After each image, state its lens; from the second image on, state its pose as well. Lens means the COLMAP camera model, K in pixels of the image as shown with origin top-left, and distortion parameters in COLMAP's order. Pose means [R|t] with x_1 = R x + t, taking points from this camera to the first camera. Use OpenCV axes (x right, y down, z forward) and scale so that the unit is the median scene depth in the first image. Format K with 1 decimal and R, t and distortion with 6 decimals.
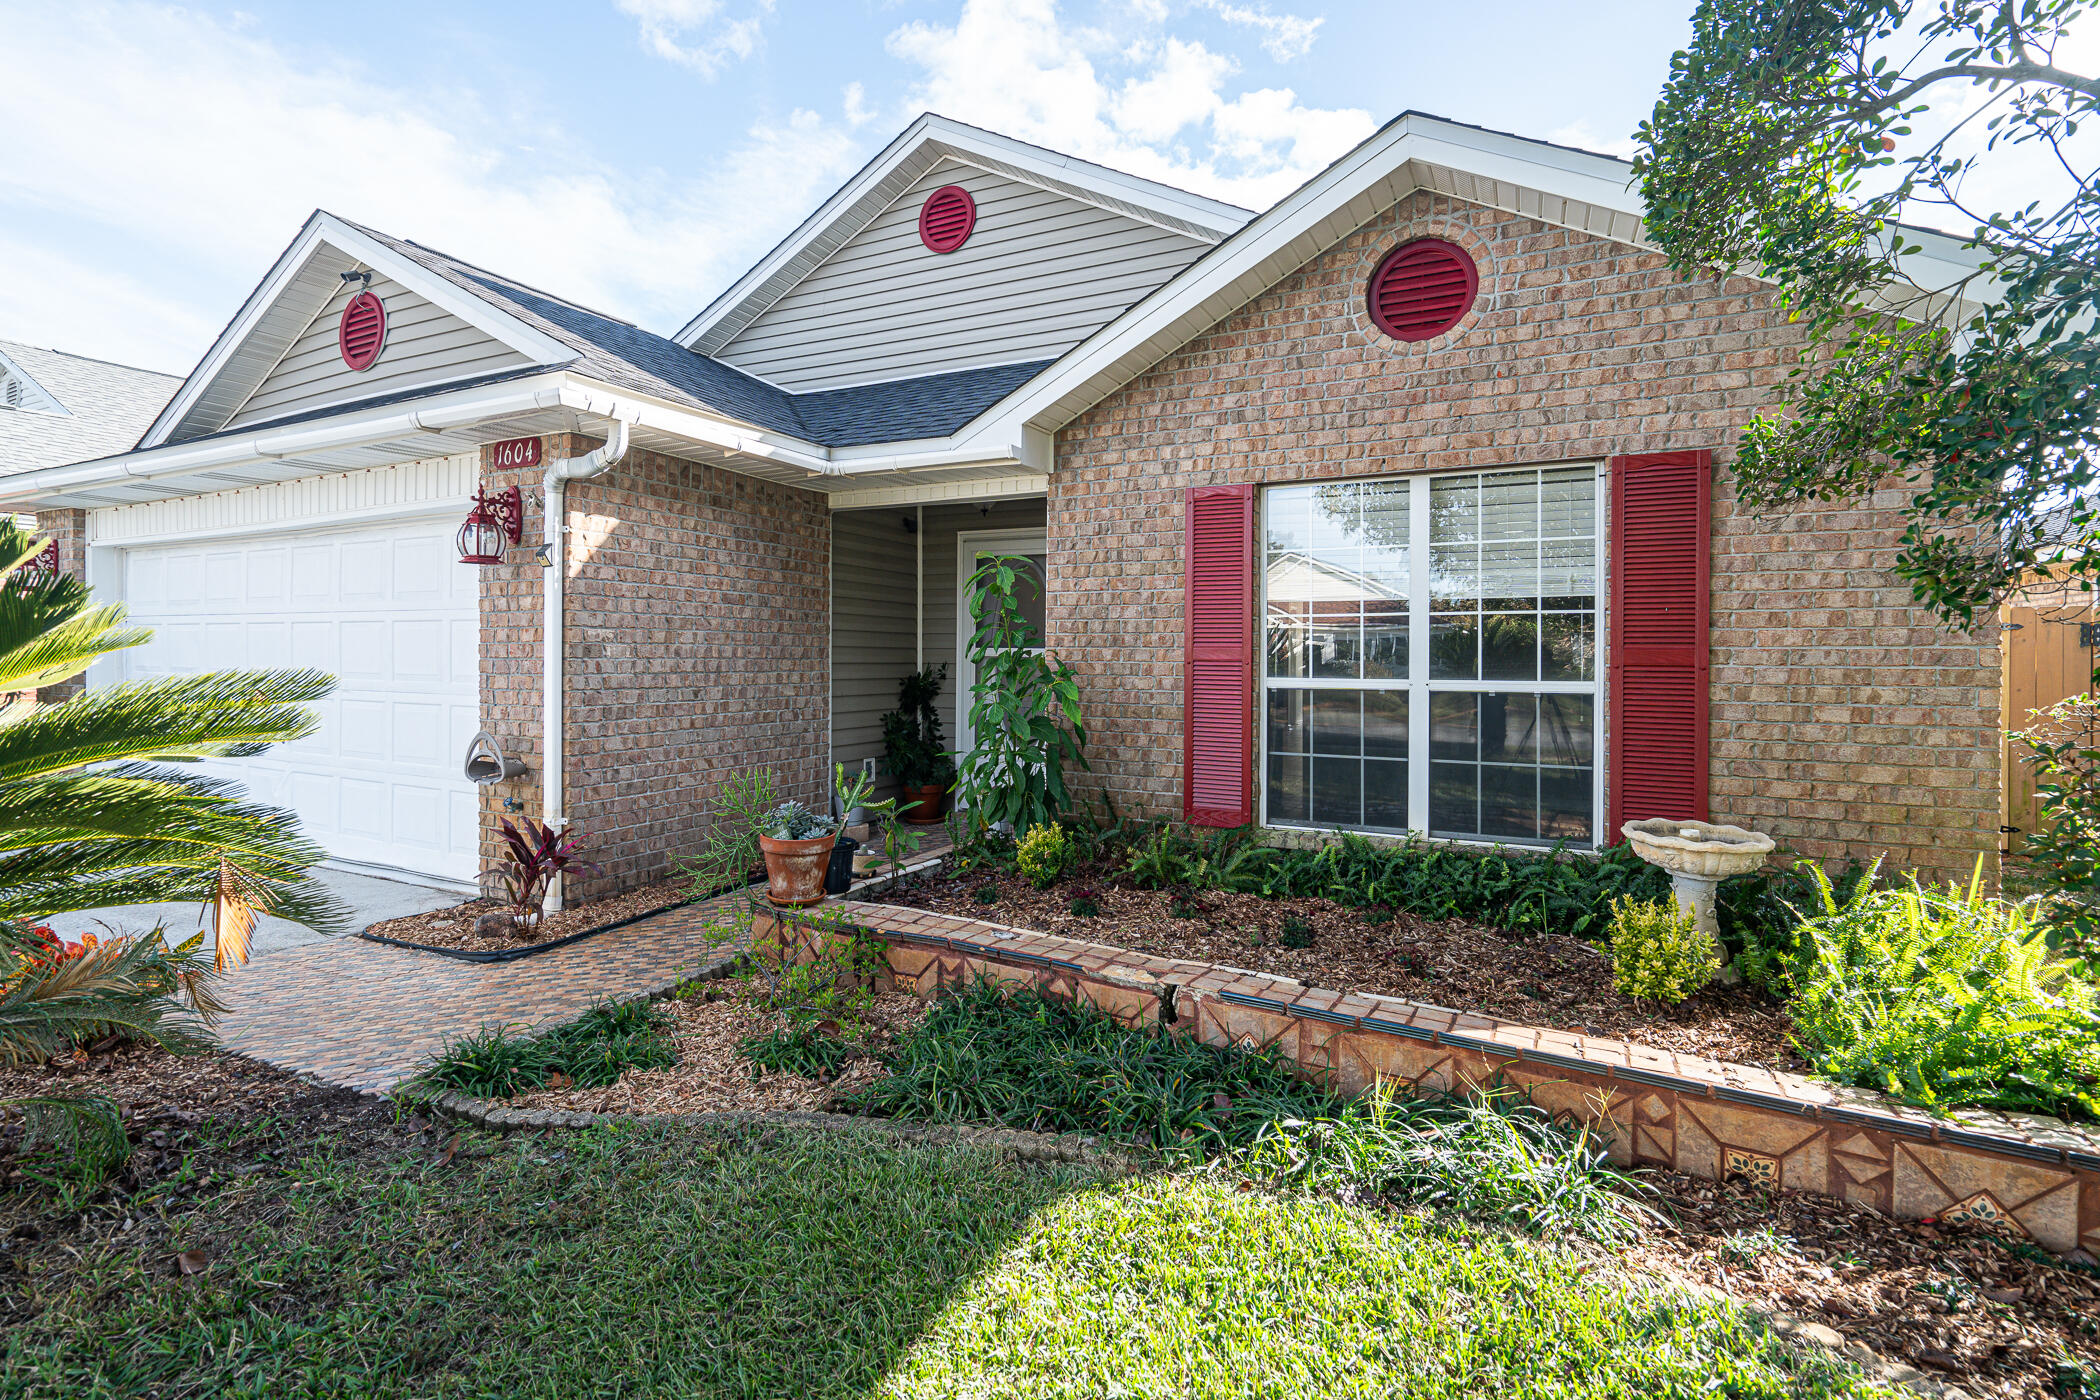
lens RADIAL K [[967.2, 0, 1050.0], [0, 967.2, 700.0], [0, 0, 1]] dist [-0.013632, 0.008988]
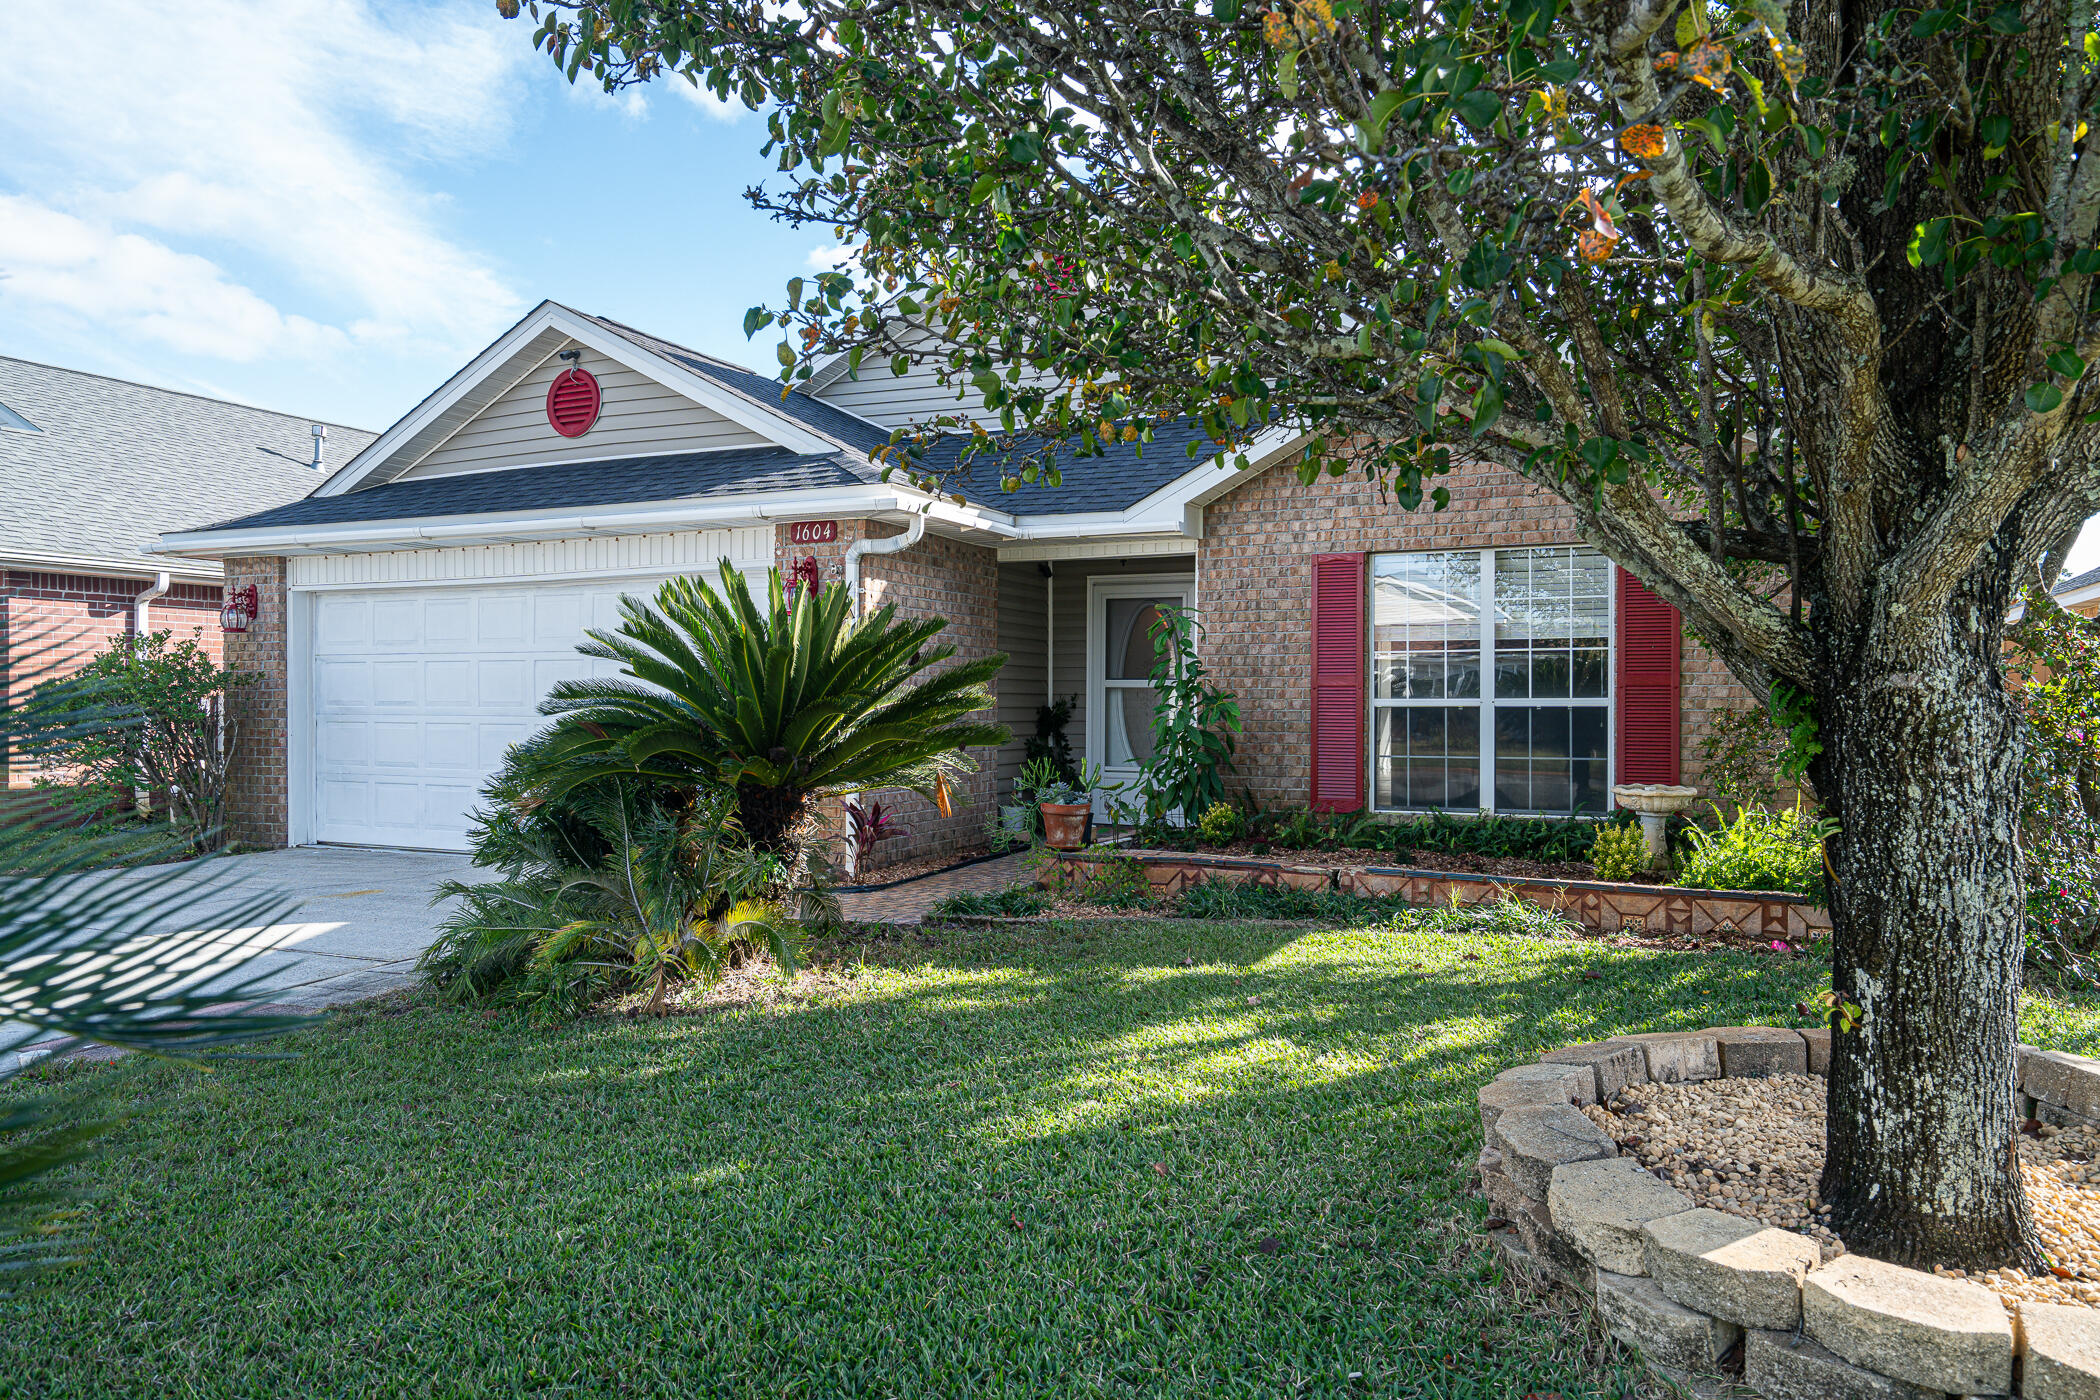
lens RADIAL K [[1399.6, 0, 1047.8], [0, 1399.6, 791.3], [0, 0, 1]] dist [0.005324, -0.000325]
pose [[0.999355, -0.008268, 0.034932, -0.304551], [0.007614, 0.999794, 0.018816, 0.067049], [-0.035080, -0.018538, 0.999213, -0.945594]]
